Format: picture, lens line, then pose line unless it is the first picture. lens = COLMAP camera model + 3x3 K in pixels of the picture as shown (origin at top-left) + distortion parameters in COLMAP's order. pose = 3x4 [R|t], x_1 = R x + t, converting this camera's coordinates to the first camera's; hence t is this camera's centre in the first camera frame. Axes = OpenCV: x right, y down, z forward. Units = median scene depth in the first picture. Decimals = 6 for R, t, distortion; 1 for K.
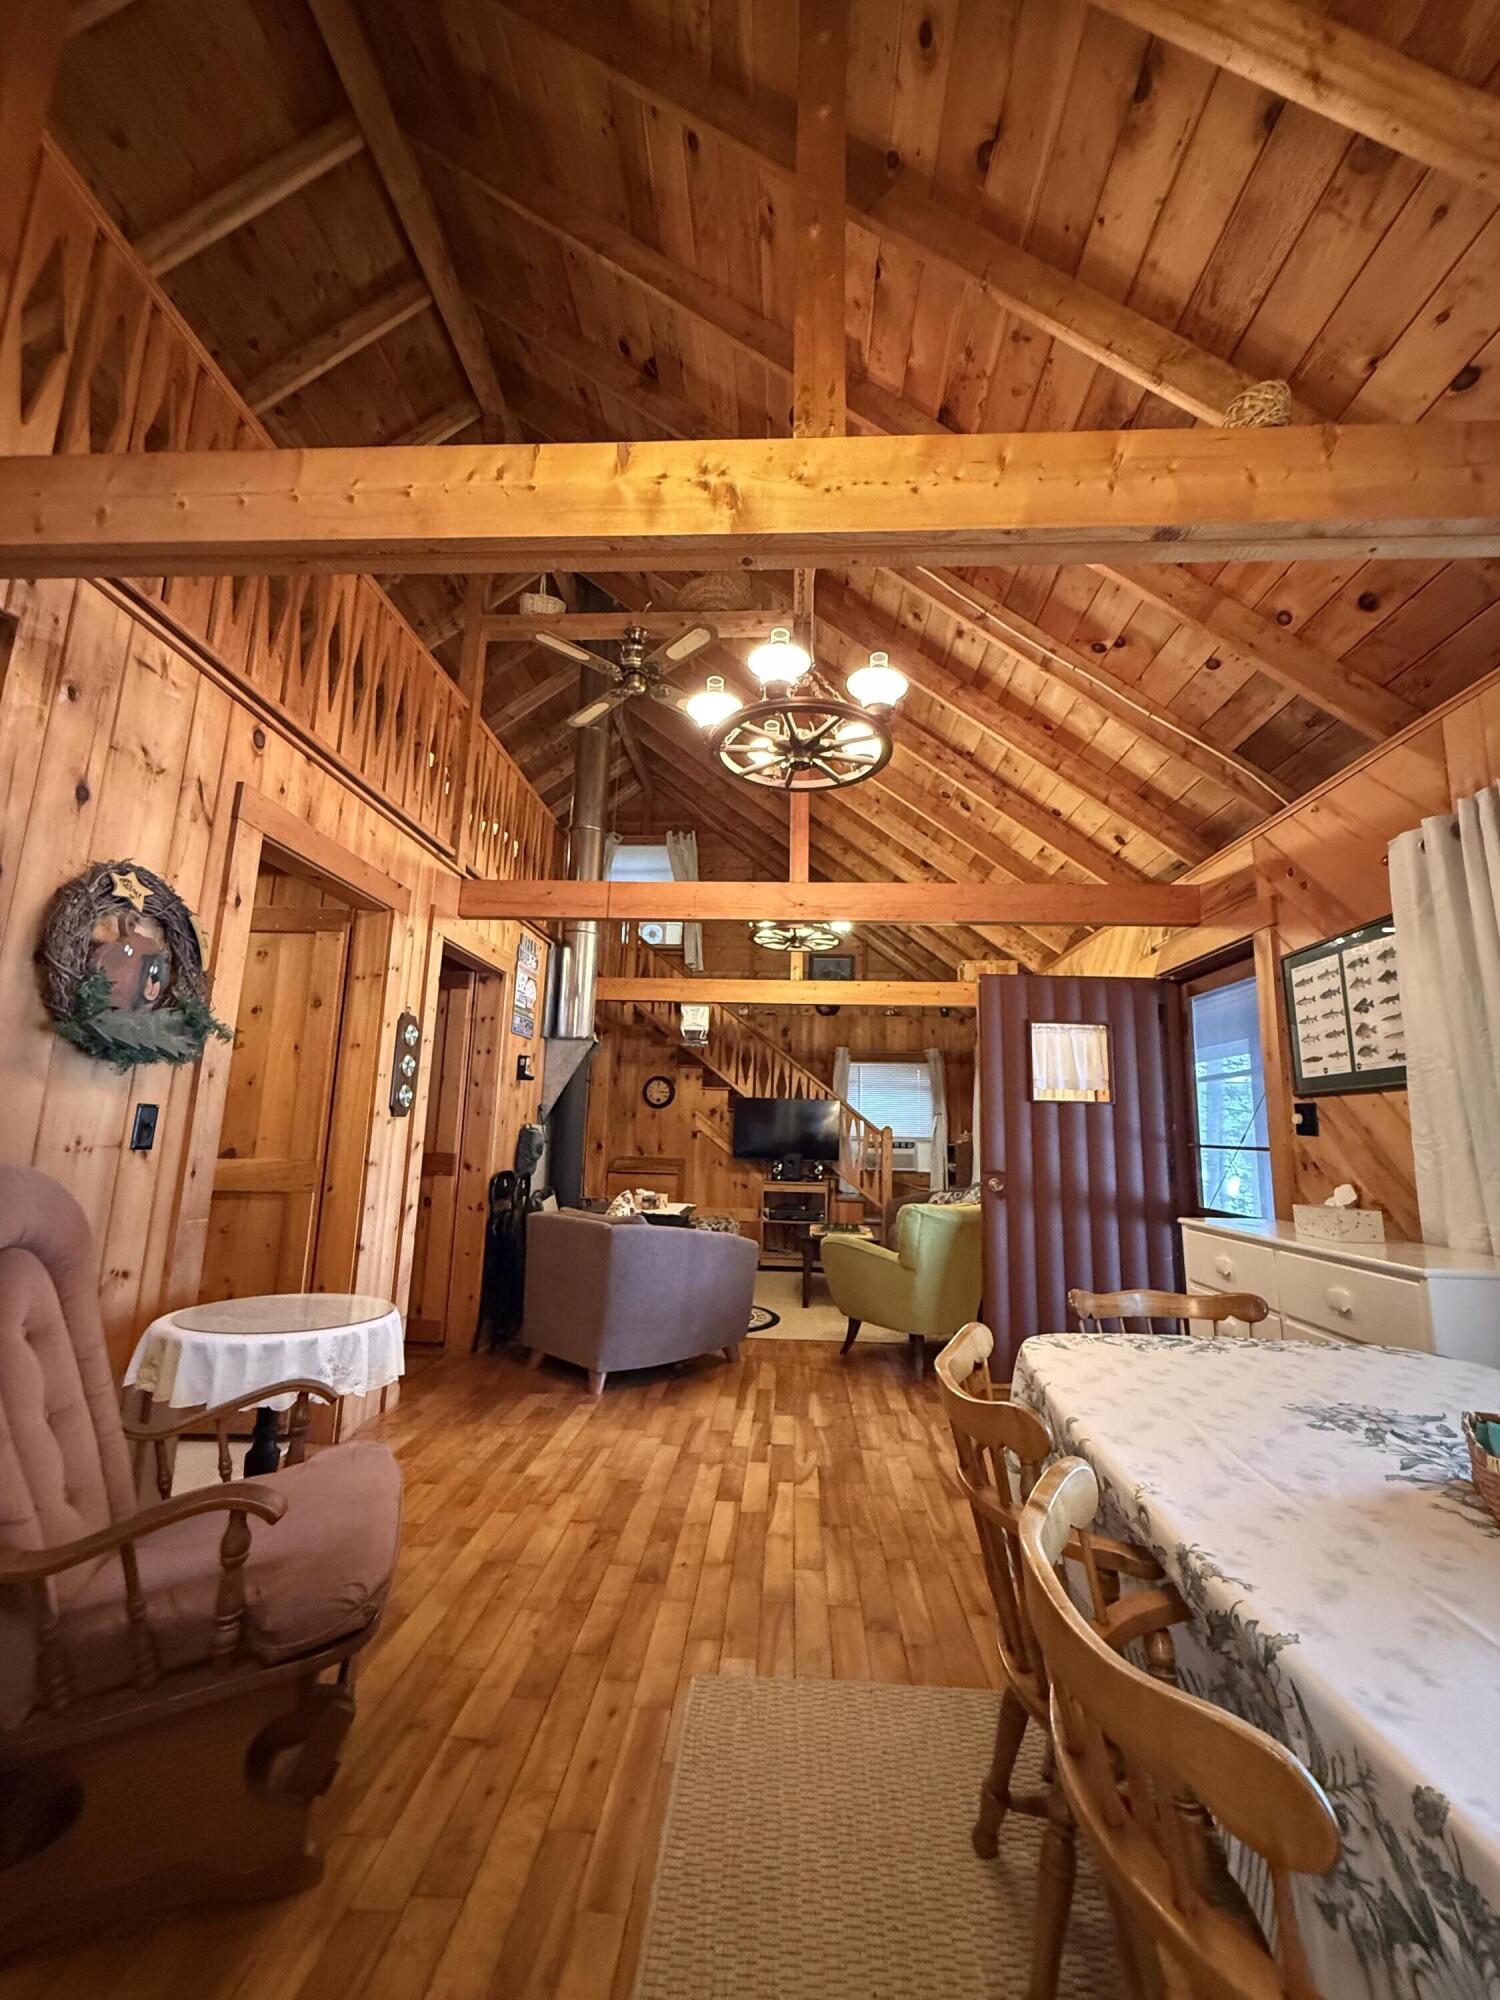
lens RADIAL K [[792.7, 0, 751.7], [0, 792.7, 997.7], [0, 0, 1]] dist [-0.002936, 0.000746]
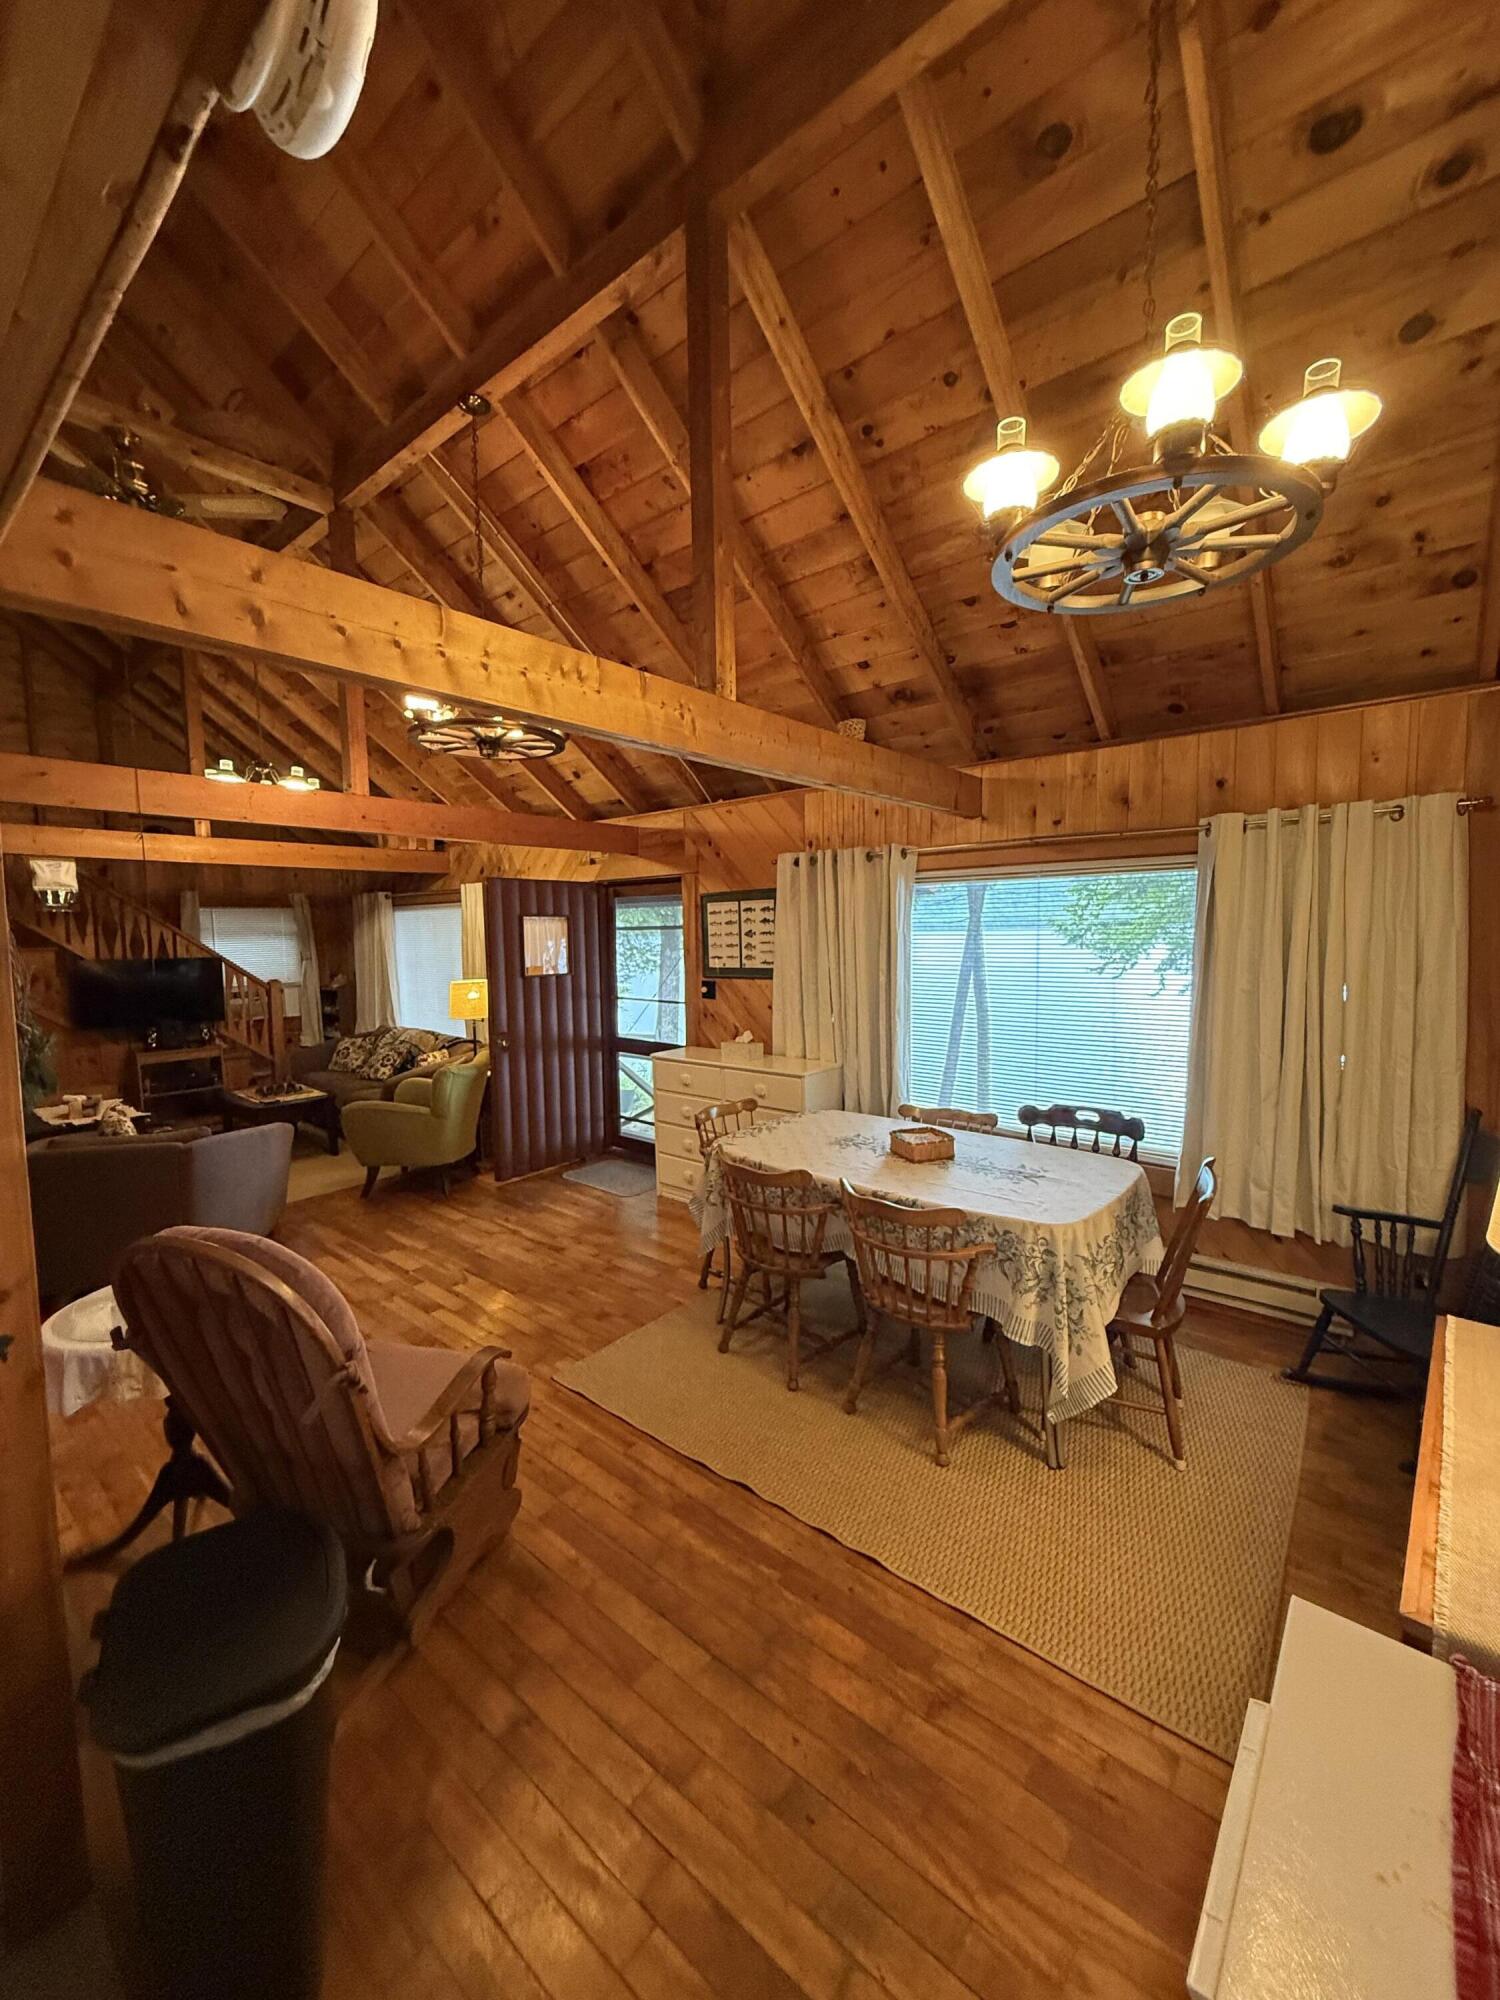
lens RADIAL K [[792.7, 0, 750.8], [0, 792.7, 996.6], [0, 0, 1]] dist [-0.002936, 0.000746]
pose [[0.600254, -0.103162, 0.793129, -0.595528], [-0.104857, 0.972937, 0.205907, -0.189303], [-0.792906, -0.206761, 0.573192, -0.086129]]
